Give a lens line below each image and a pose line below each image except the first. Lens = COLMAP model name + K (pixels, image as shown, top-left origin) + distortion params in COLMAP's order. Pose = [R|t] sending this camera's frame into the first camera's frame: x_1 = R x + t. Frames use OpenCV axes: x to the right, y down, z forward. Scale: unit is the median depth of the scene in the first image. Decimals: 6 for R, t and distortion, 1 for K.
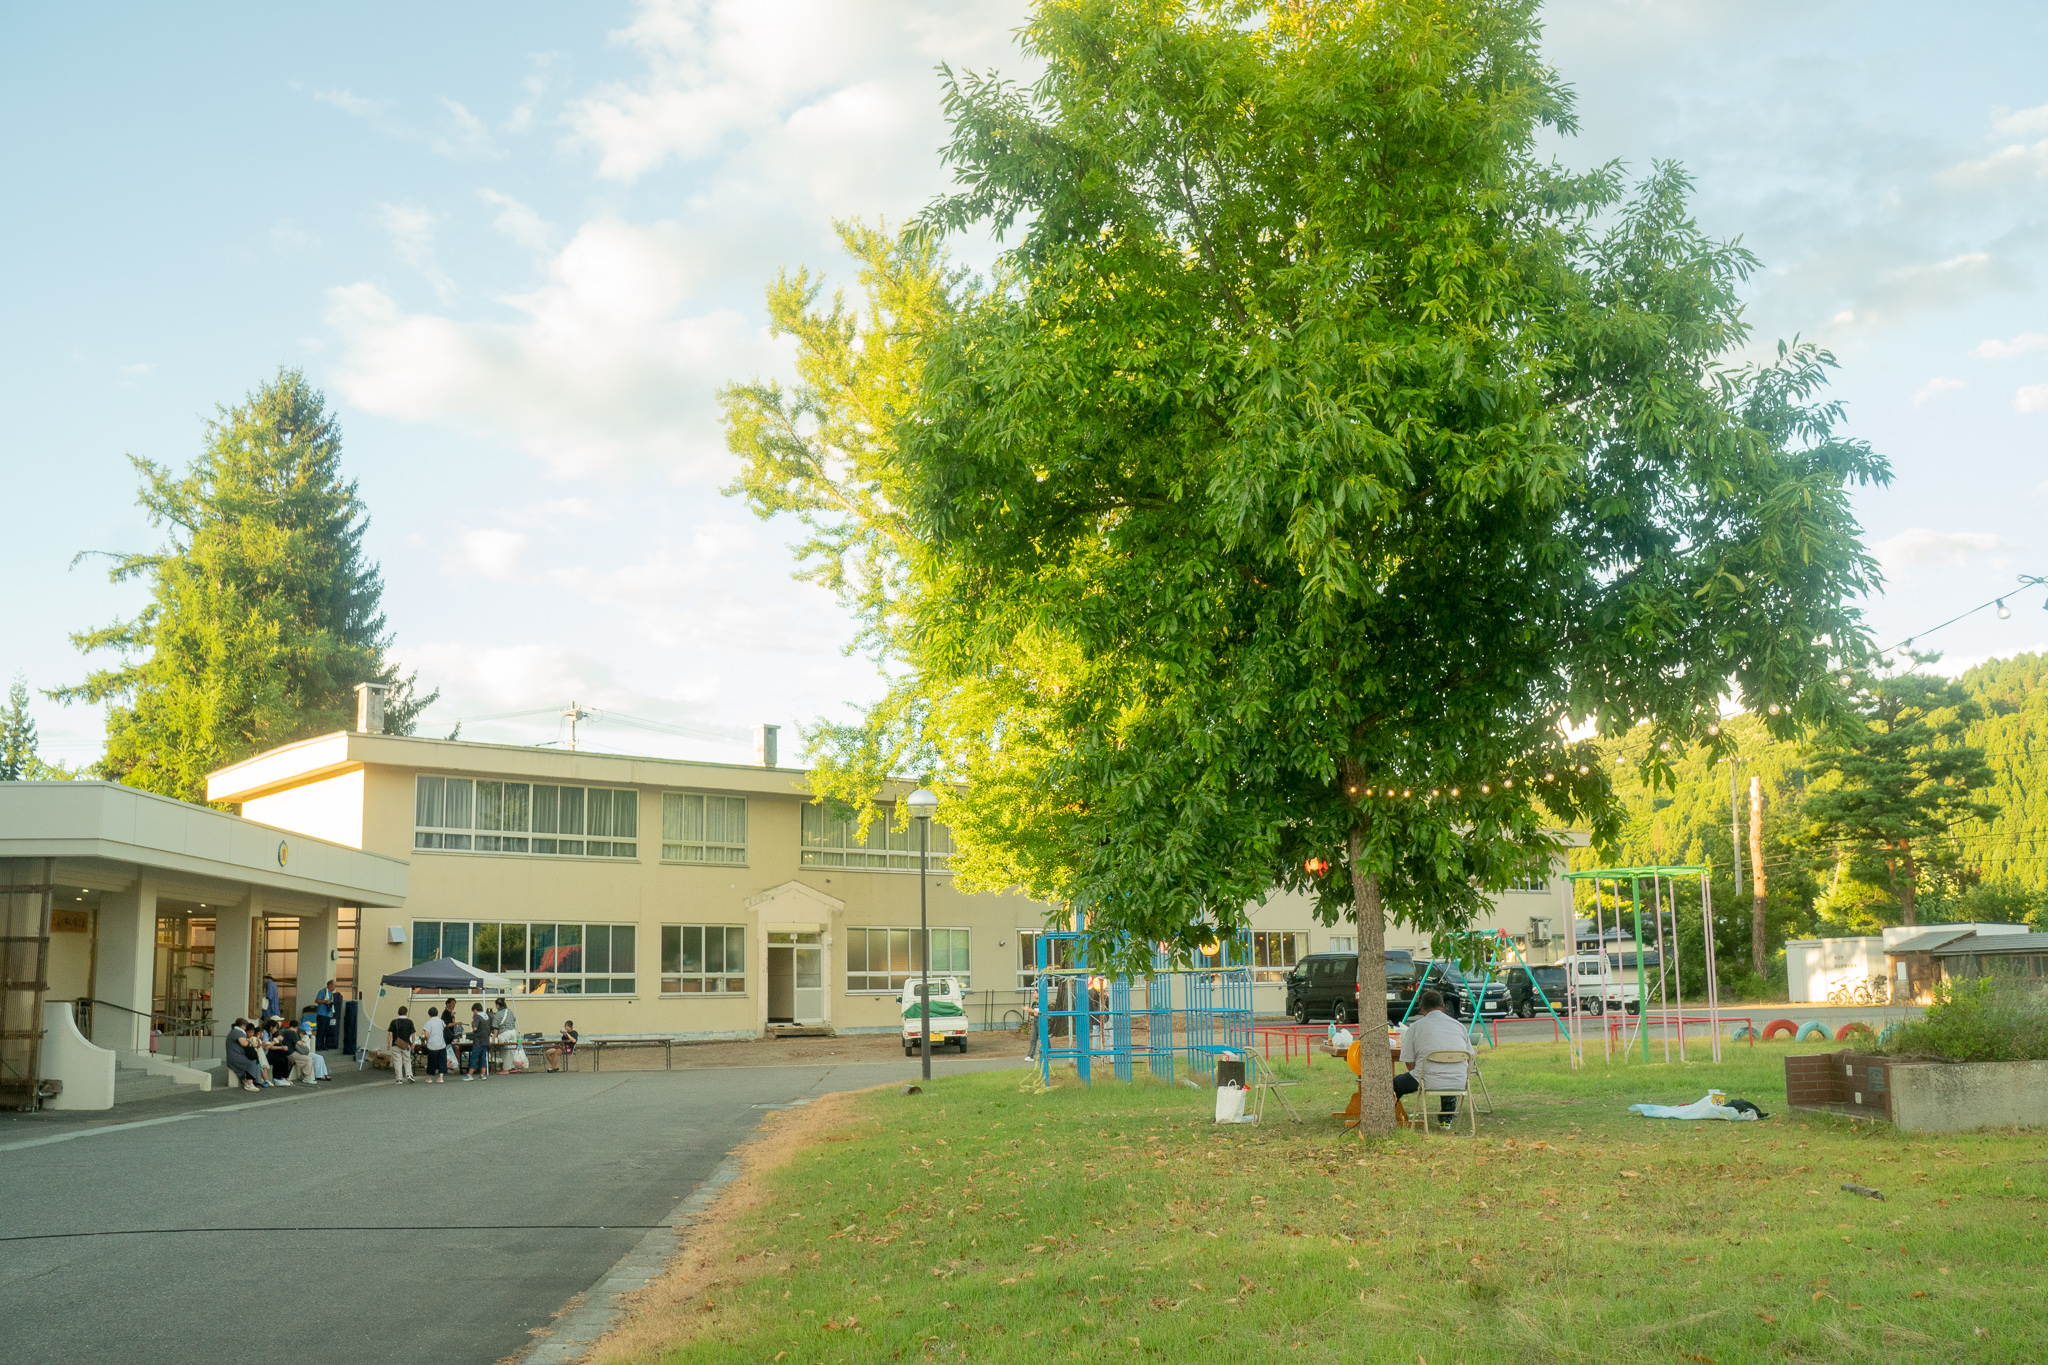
lens RADIAL K [[1735.5, 0, 982.5], [0, 1735.5, 774.7], [0, 0, 1]] dist [-0.033644, 0.048092]
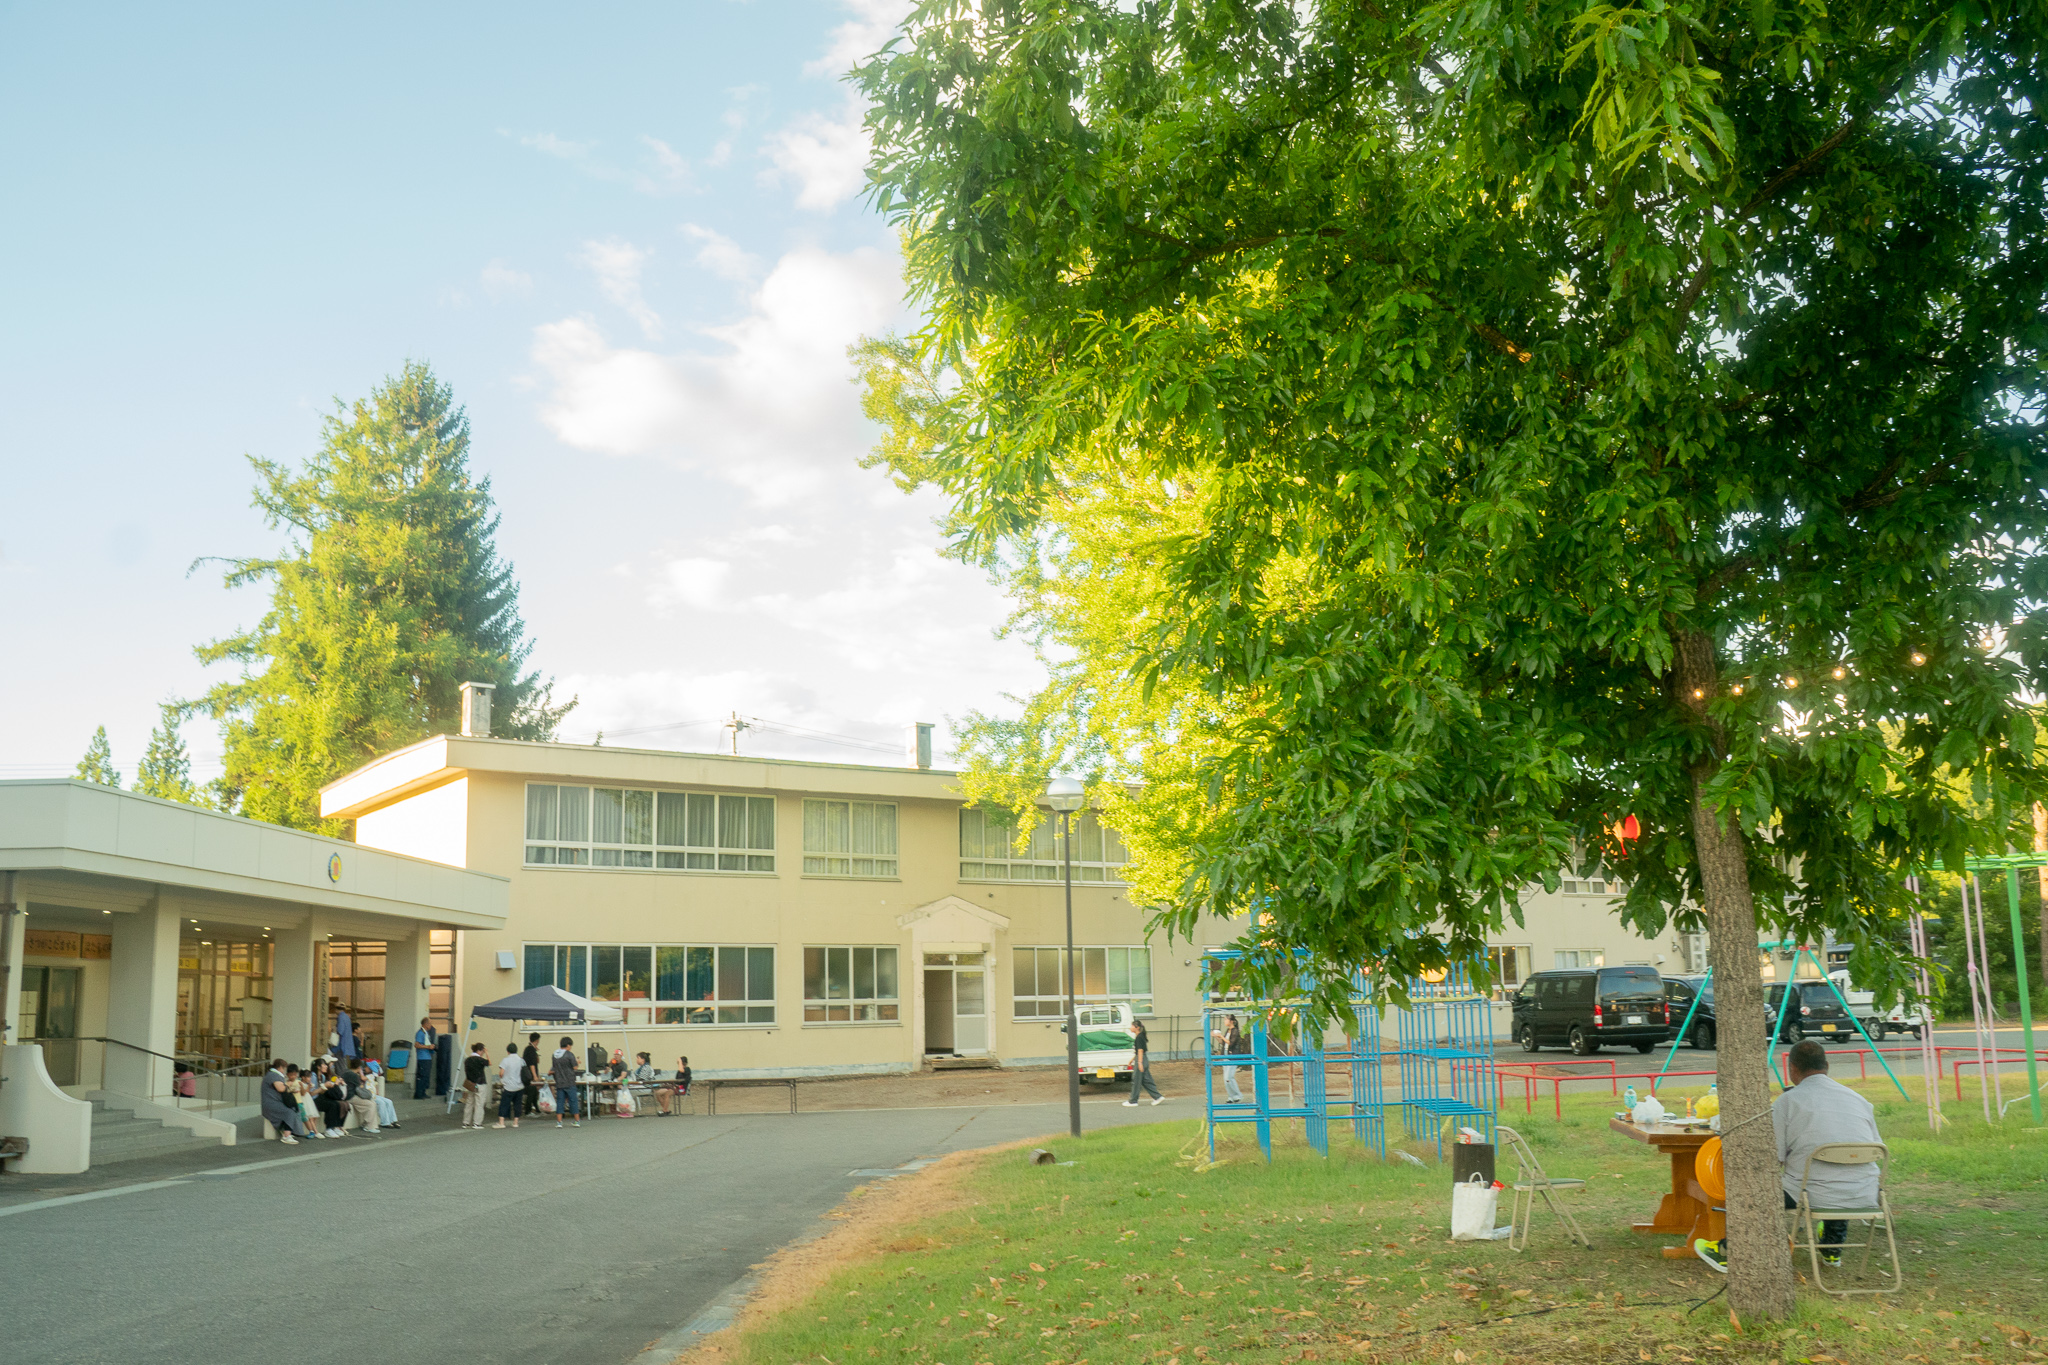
lens RADIAL K [[1735.5, 0, 982.5], [0, 1735.5, 774.7], [0, 0, 1]] dist [-0.033644, 0.048092]
pose [[0.992291, -0.021802, -0.121997, 0.018700], [0.020496, 0.999719, -0.011947, 0.010161], [0.122223, 0.009354, 0.992459, 0.115101]]
